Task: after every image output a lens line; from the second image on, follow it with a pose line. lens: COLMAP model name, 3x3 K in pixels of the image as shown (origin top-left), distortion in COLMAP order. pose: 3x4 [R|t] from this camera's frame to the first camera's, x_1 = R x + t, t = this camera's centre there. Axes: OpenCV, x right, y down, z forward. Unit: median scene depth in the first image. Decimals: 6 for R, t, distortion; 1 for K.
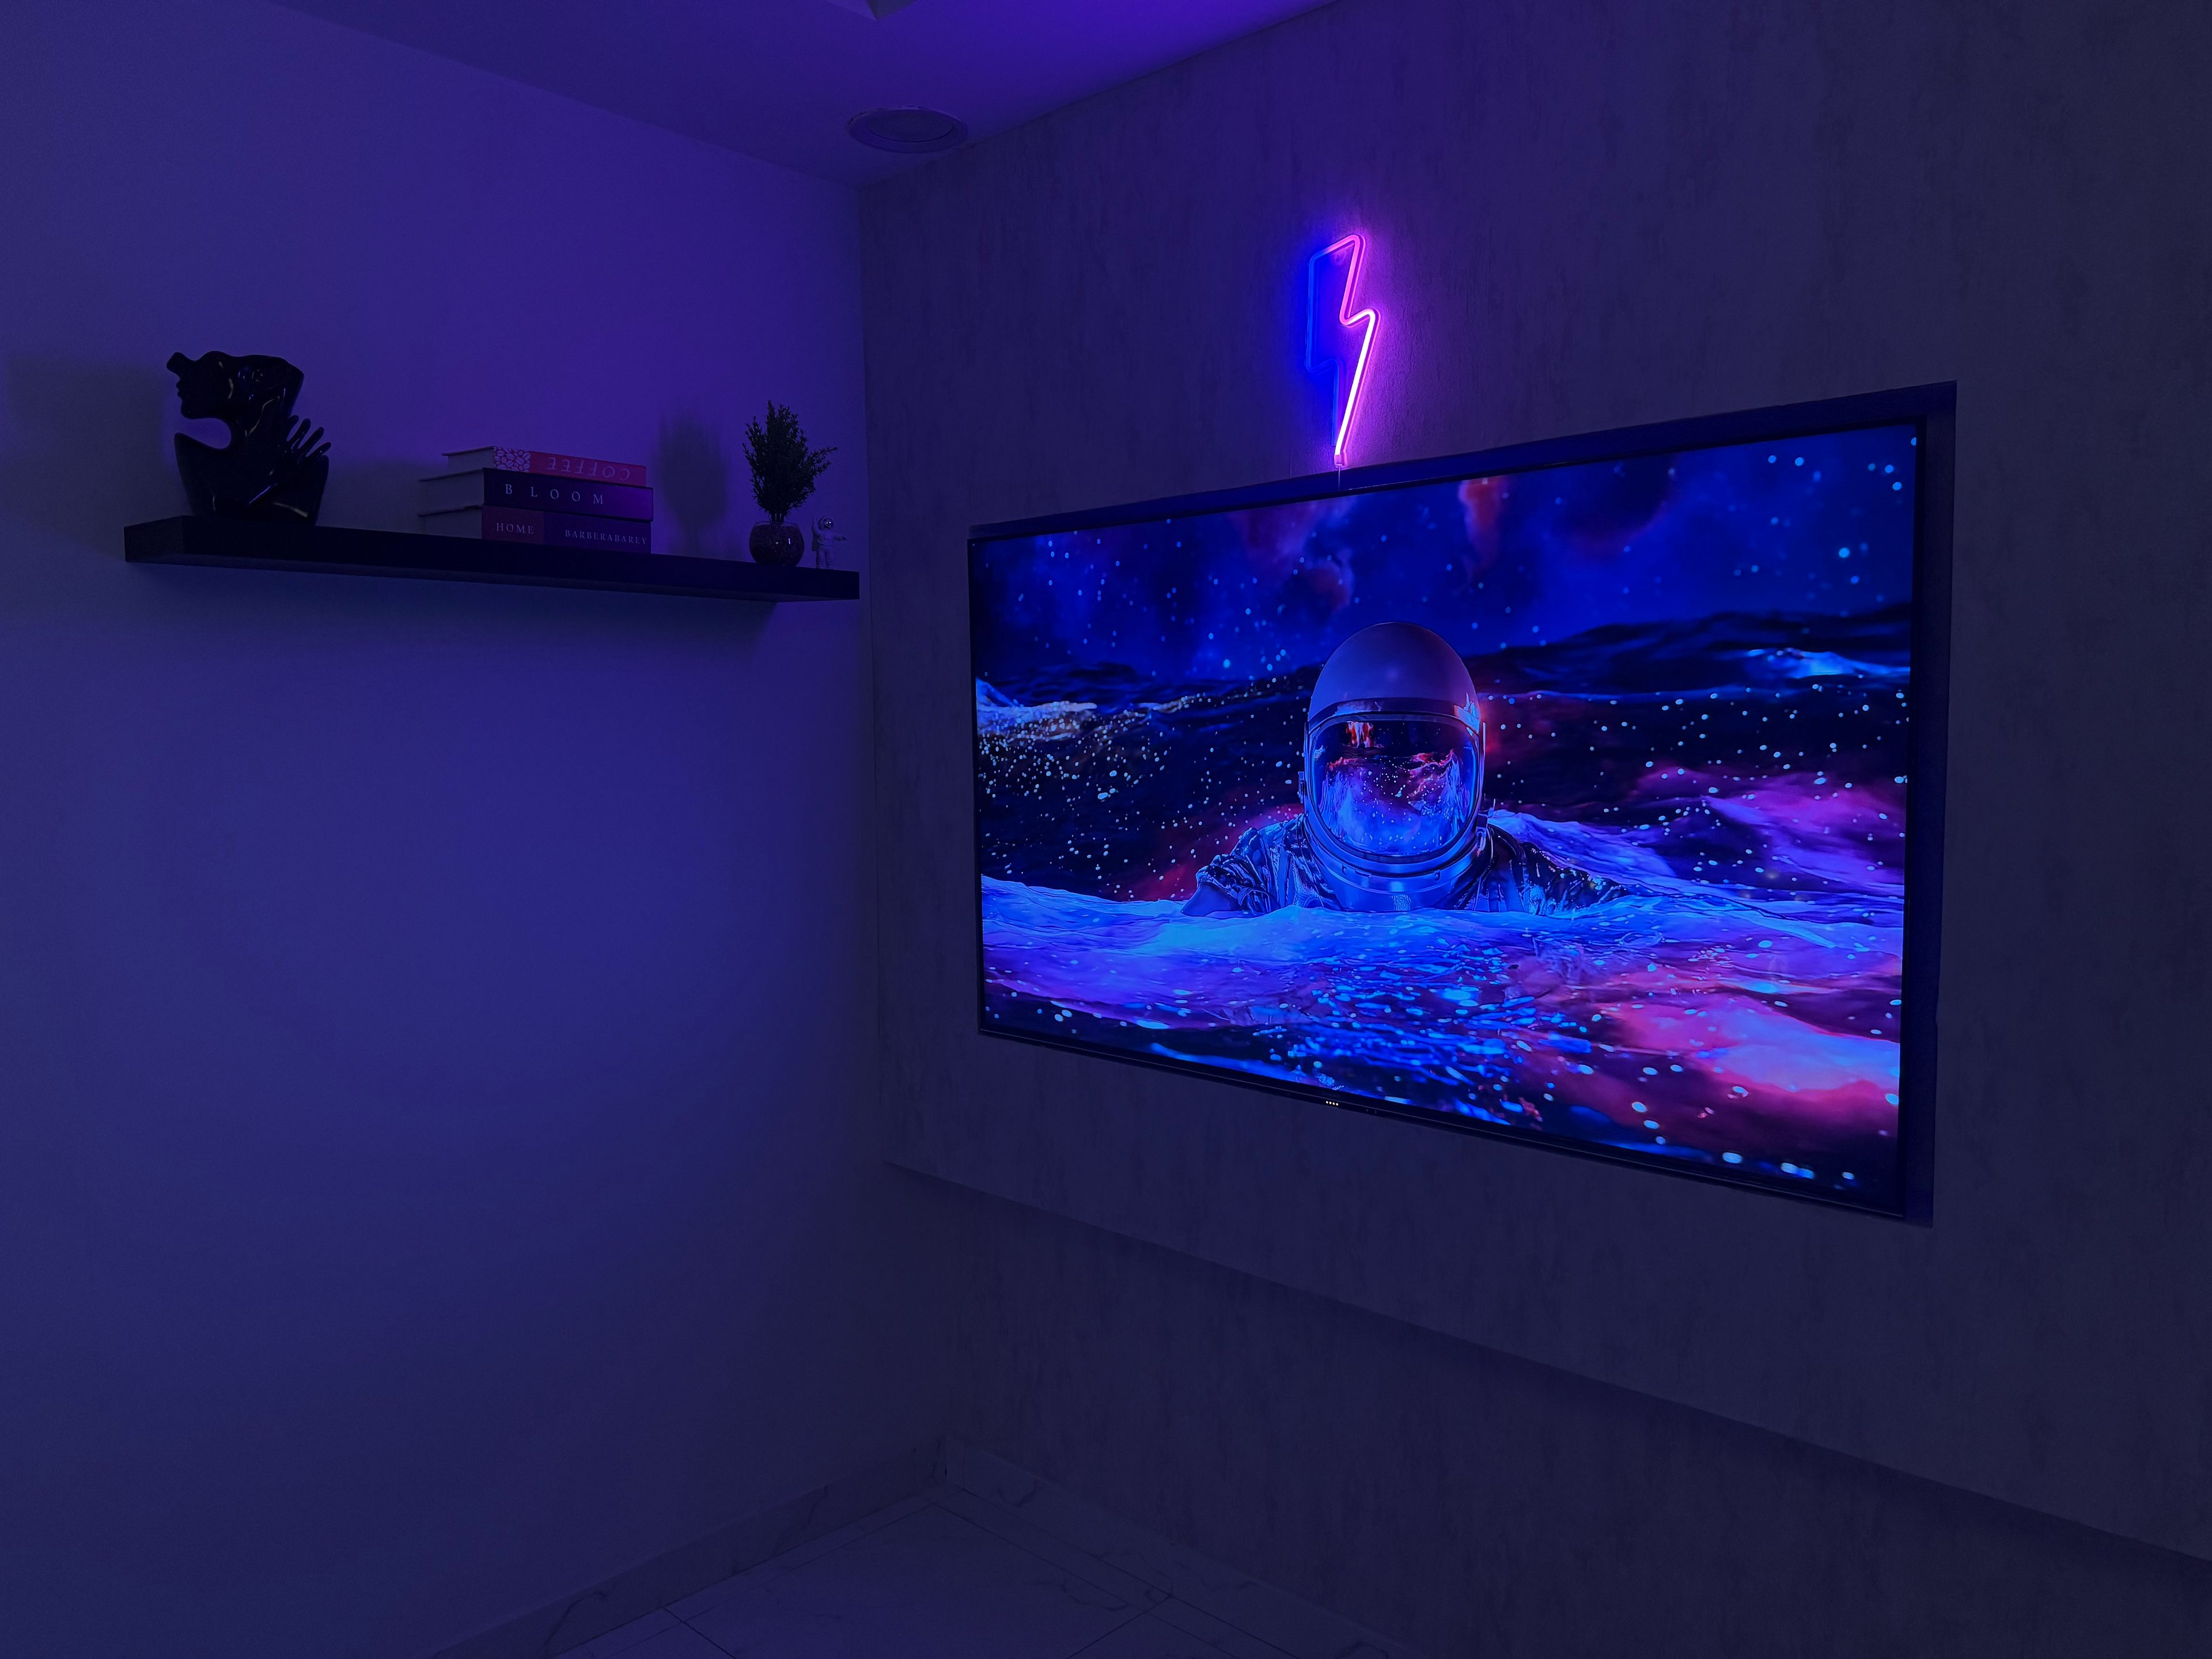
lens RADIAL K [[1551.7, 0, 1106.0], [0, 1551.7, 829.5], [0, 0, 1]] dist [0.116144, -0.137972]
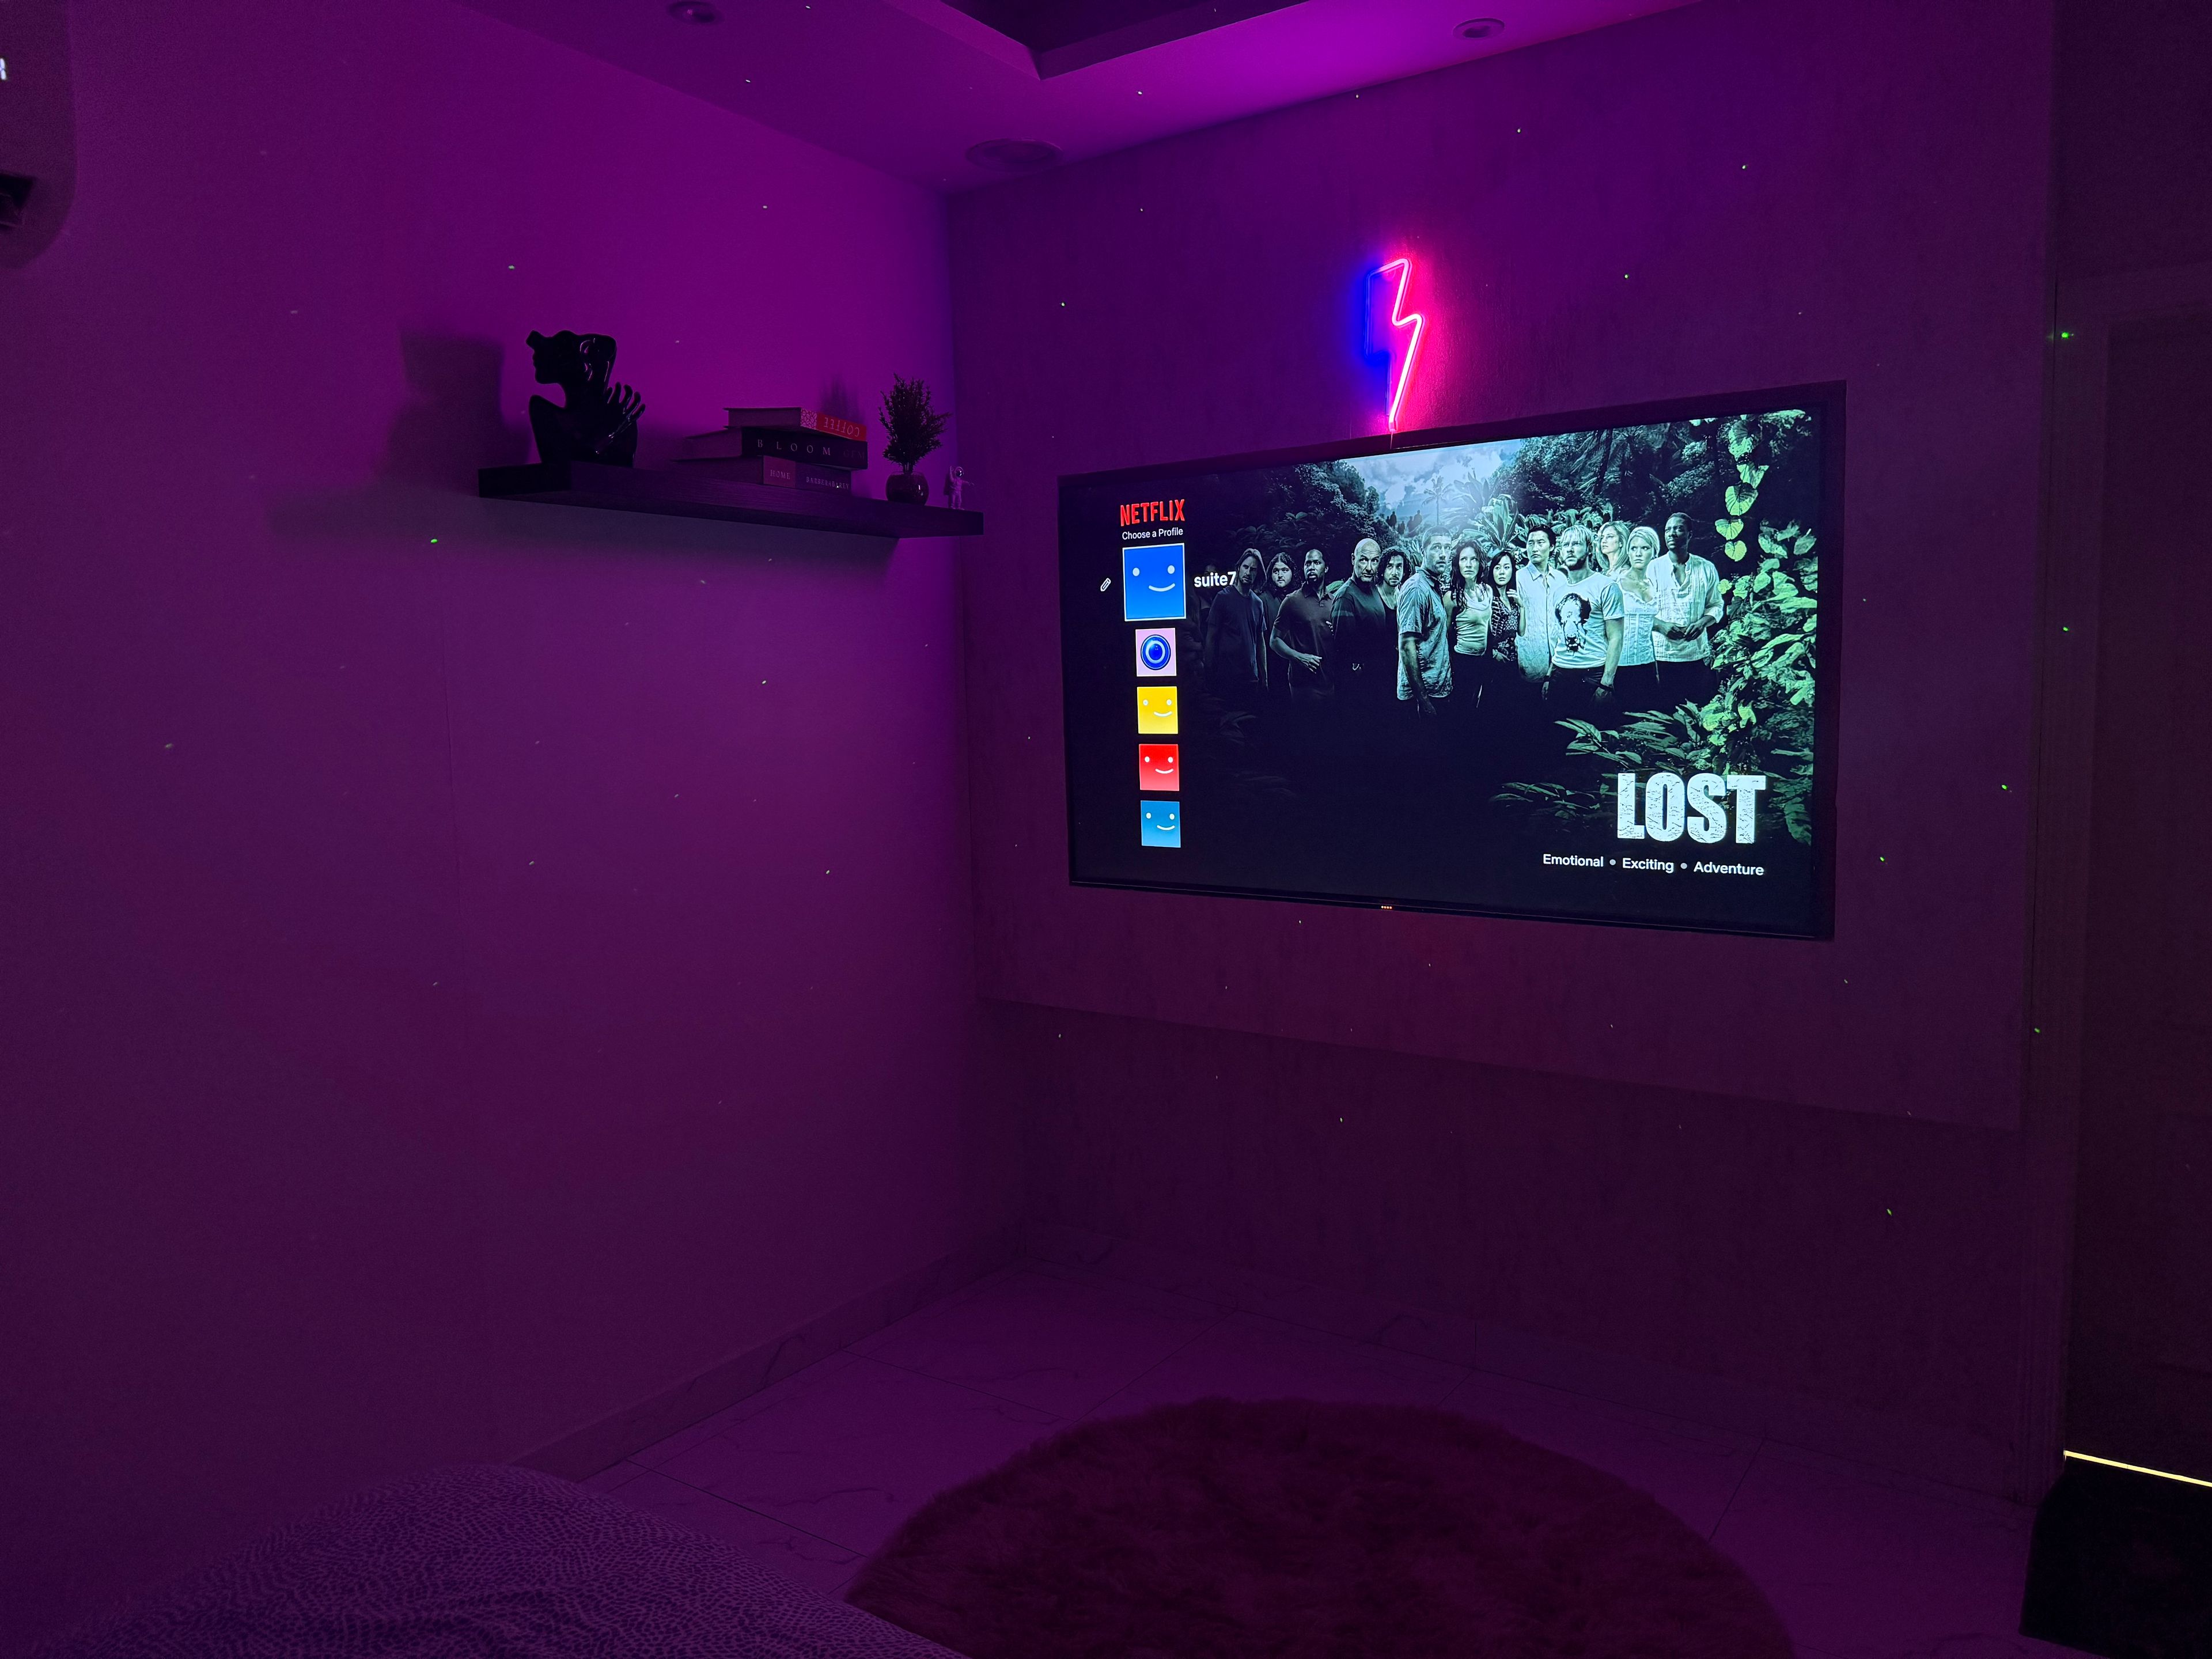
lens RADIAL K [[1523.8, 0, 1105.7], [0, 1523.8, 817.4], [0, 0, 1]] dist [0.082413, -0.124838]
pose [[0.985758, -0.029312, 0.165593, -0.321334], [0.026161, 0.999433, 0.021177, 0.065726], [-0.166120, -0.016543, 0.985967, -0.264685]]
